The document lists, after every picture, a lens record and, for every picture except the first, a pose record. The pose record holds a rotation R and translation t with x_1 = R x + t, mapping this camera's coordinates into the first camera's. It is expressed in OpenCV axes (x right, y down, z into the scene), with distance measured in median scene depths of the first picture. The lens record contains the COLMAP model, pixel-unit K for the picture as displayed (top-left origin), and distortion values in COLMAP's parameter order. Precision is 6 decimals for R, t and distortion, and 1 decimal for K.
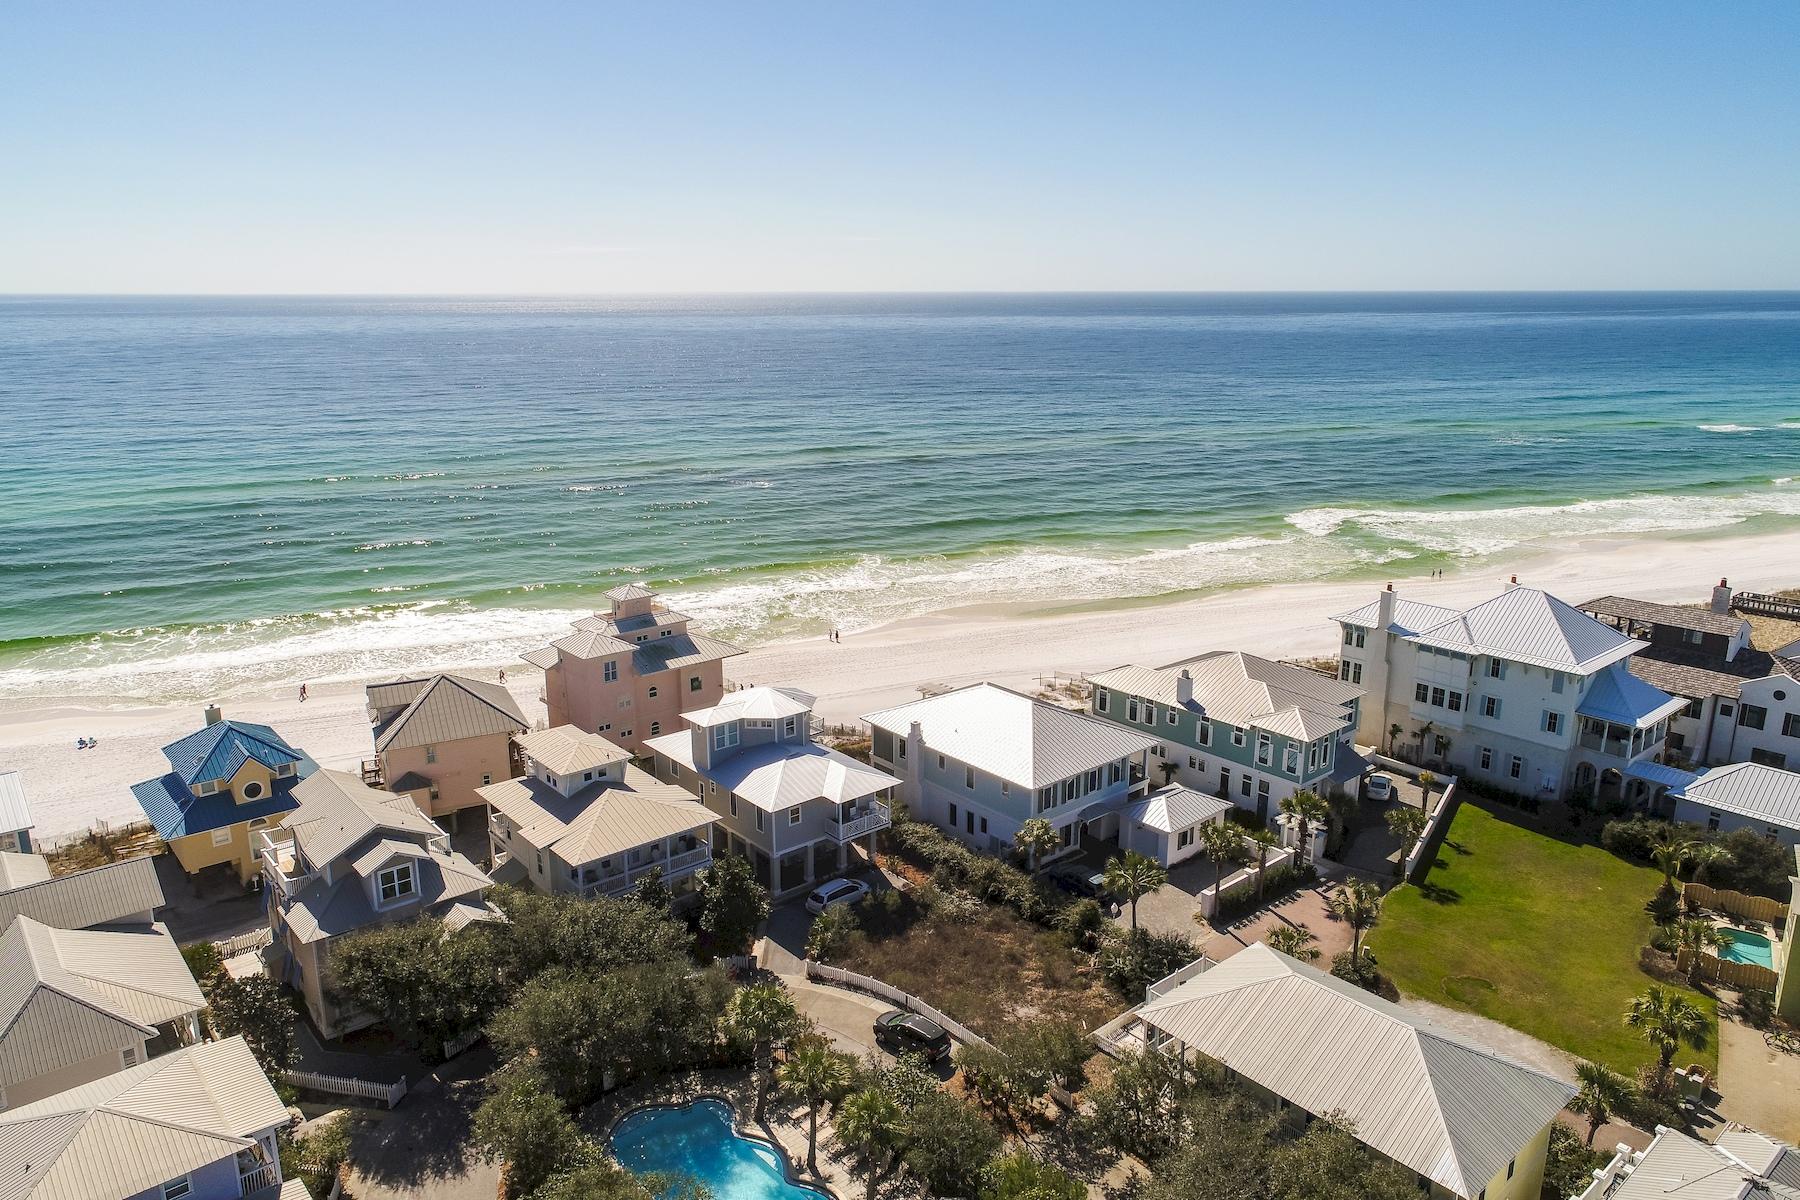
lens RADIAL K [[1220.6, 0, 900.0], [0, 1220.6, 600.0], [0, 0, 1]] dist [0.001448, -0.002709]
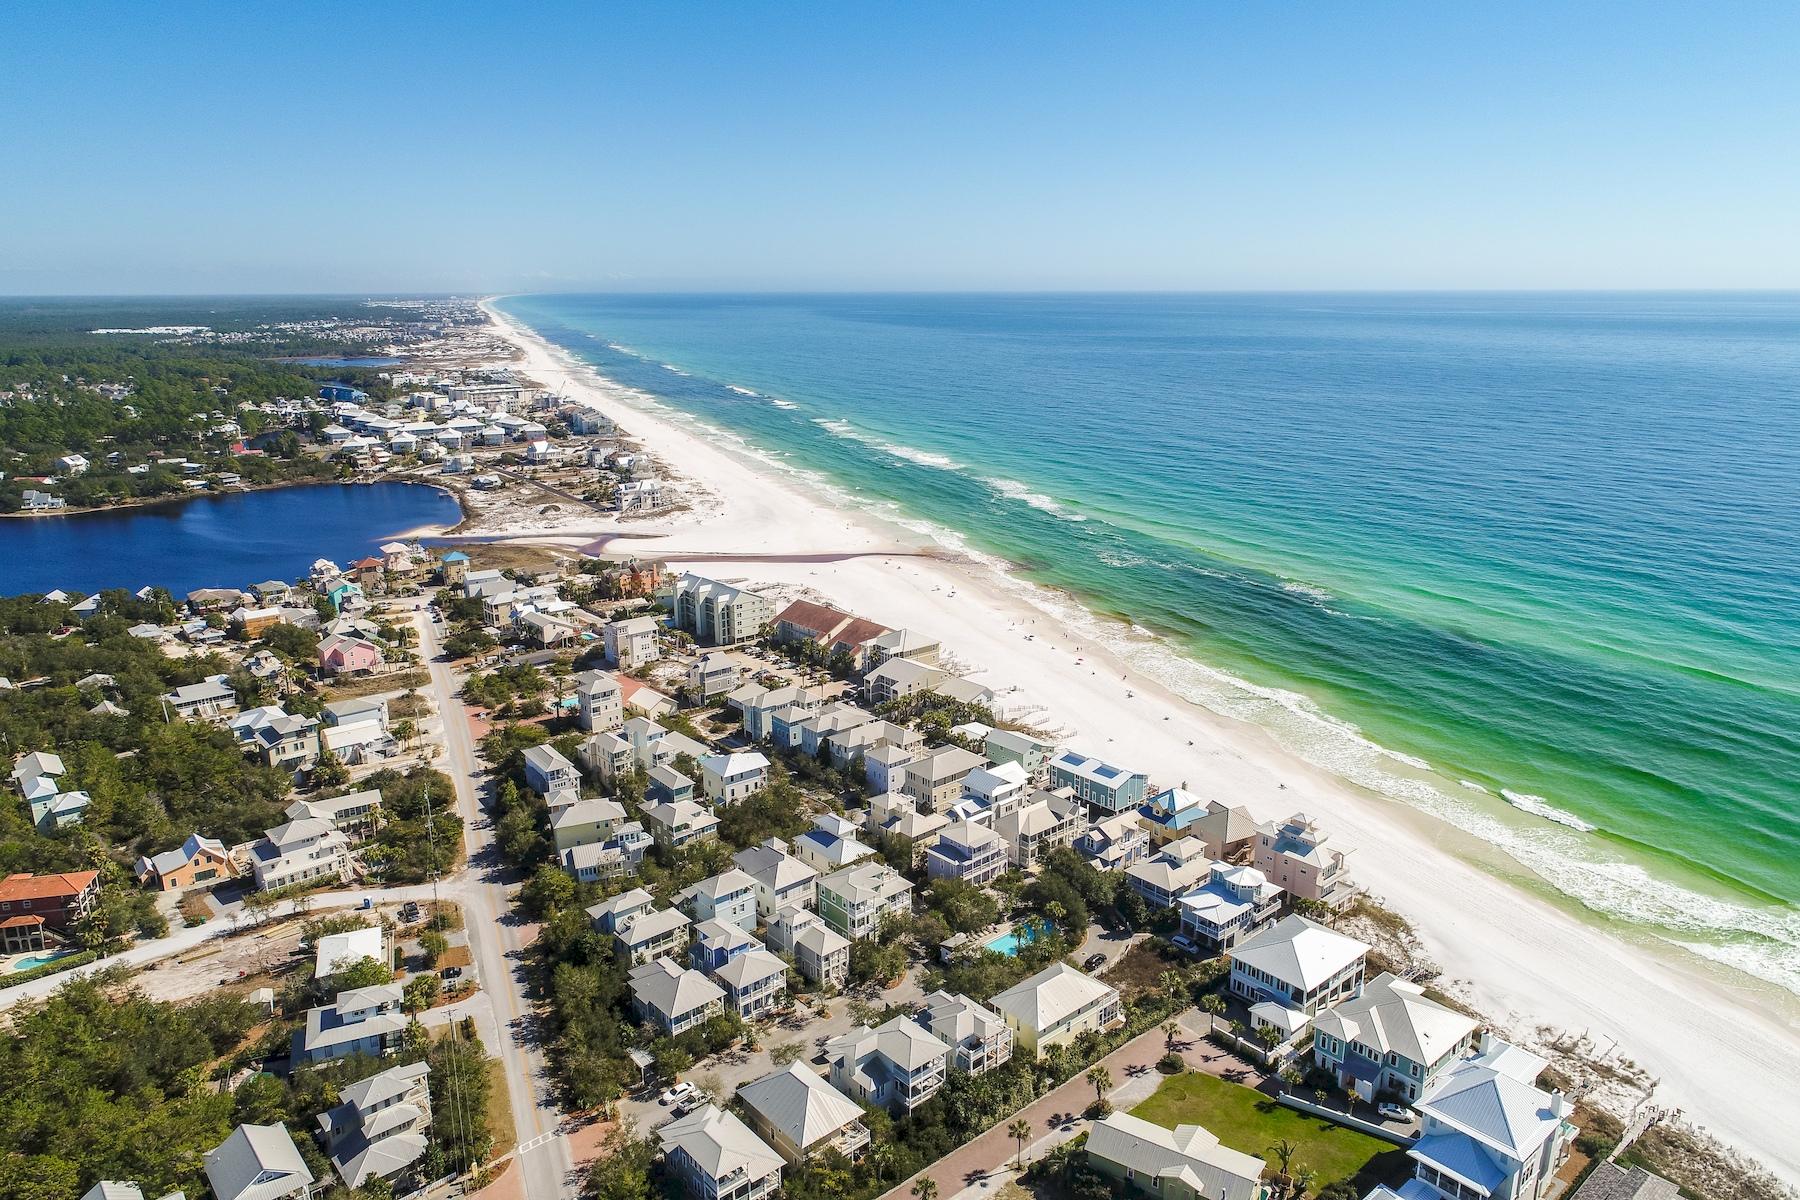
lens RADIAL K [[1220.6, 0, 900.0], [0, 1220.6, 600.0], [0, 0, 1]] dist [0.001448, -0.002709]
pose [[0.018756, 0.258378, -0.965862, 2.068243], [-0.246766, 0.937343, 0.245957, -0.853168], [0.968894, 0.233729, 0.081339, 0.050860]]
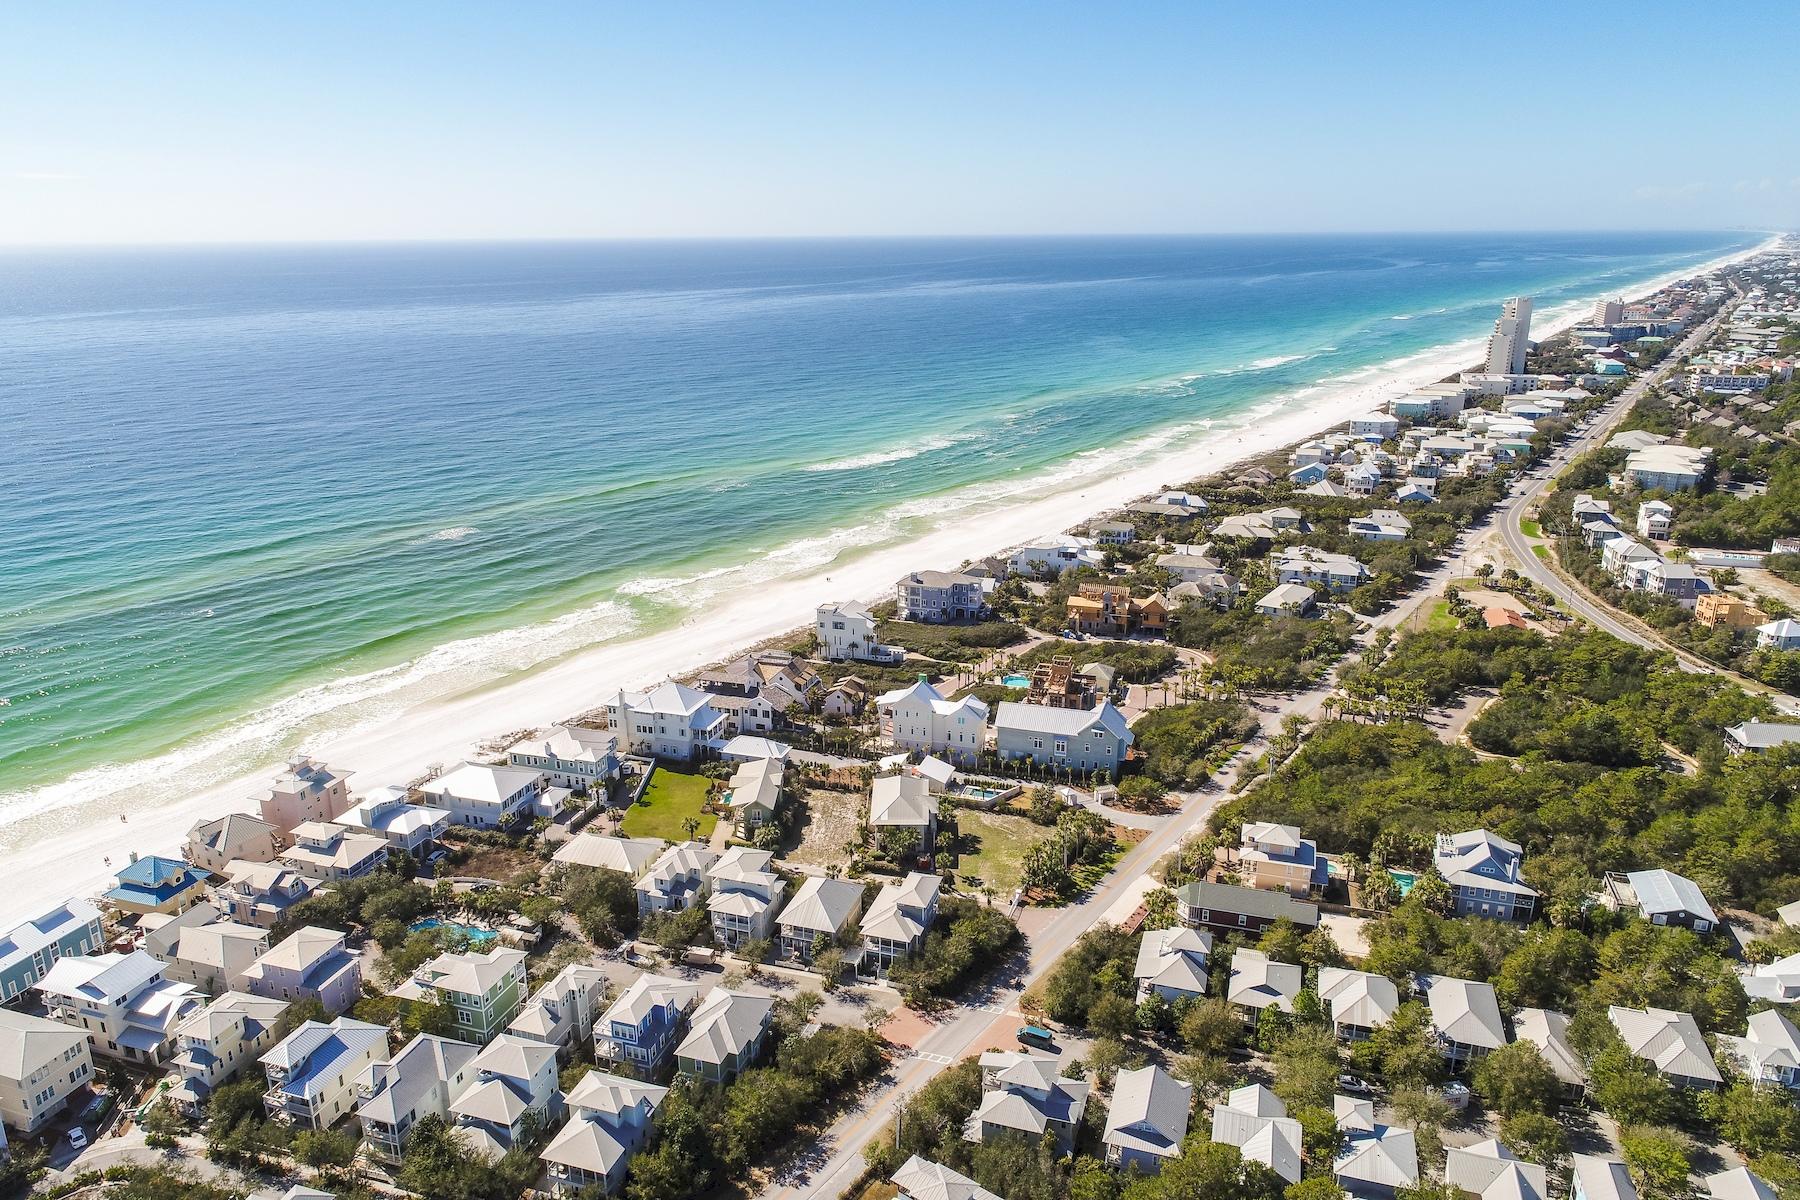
lens RADIAL K [[1220.6, 0, 900.0], [0, 1220.6, 600.0], [0, 0, 1]] dist [0.001448, -0.002709]
pose [[0.853652, -0.159412, 0.495849, -0.405348], [0.135302, 0.987199, 0.084443, -0.399225], [-0.502963, -0.004995, 0.864293, -1.799285]]
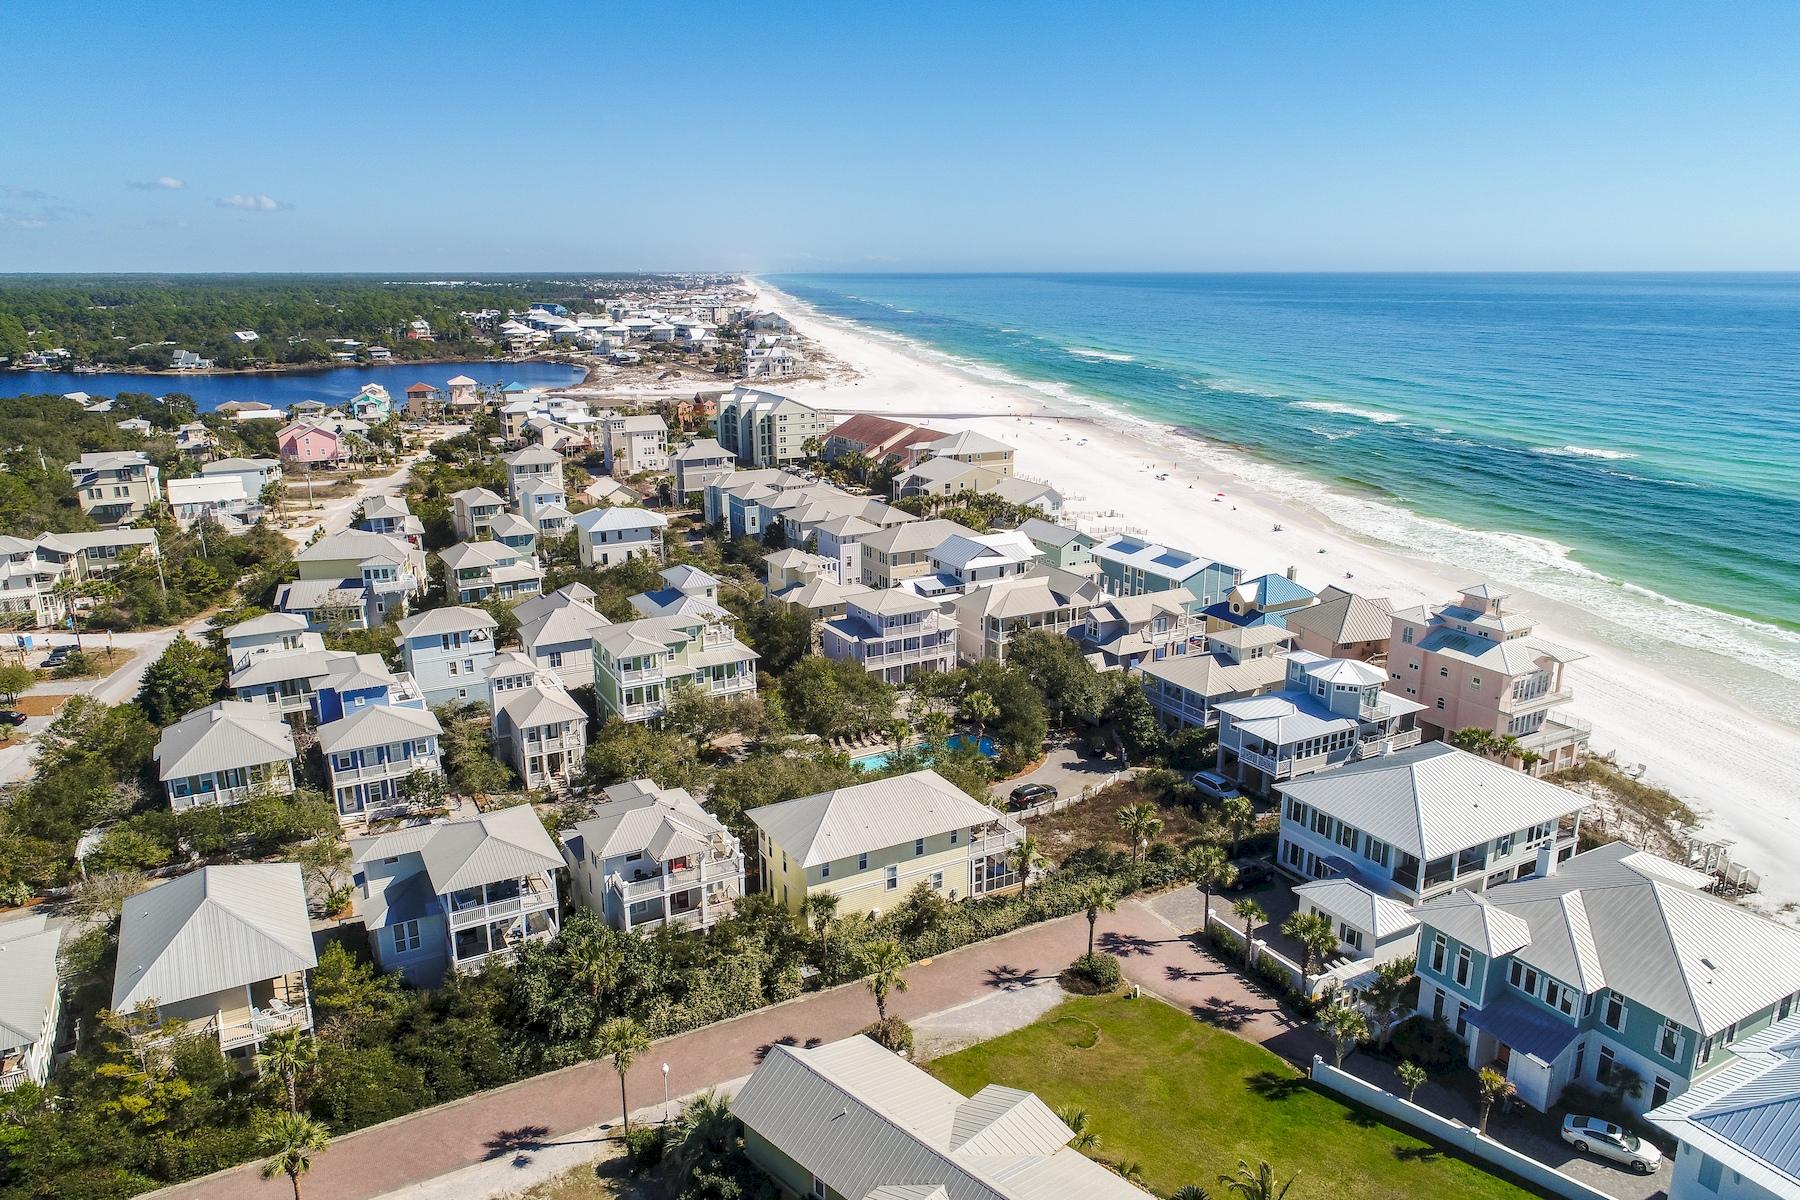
lens RADIAL K [[1220.6, 0, 900.0], [0, 1220.6, 600.0], [0, 0, 1]] dist [0.001448, -0.002709]
pose [[-0.191515, 0.261579, -0.945991, 1.154919], [-0.242040, 0.921478, 0.303801, -0.255640], [0.951178, 0.287150, -0.113164, 0.717075]]
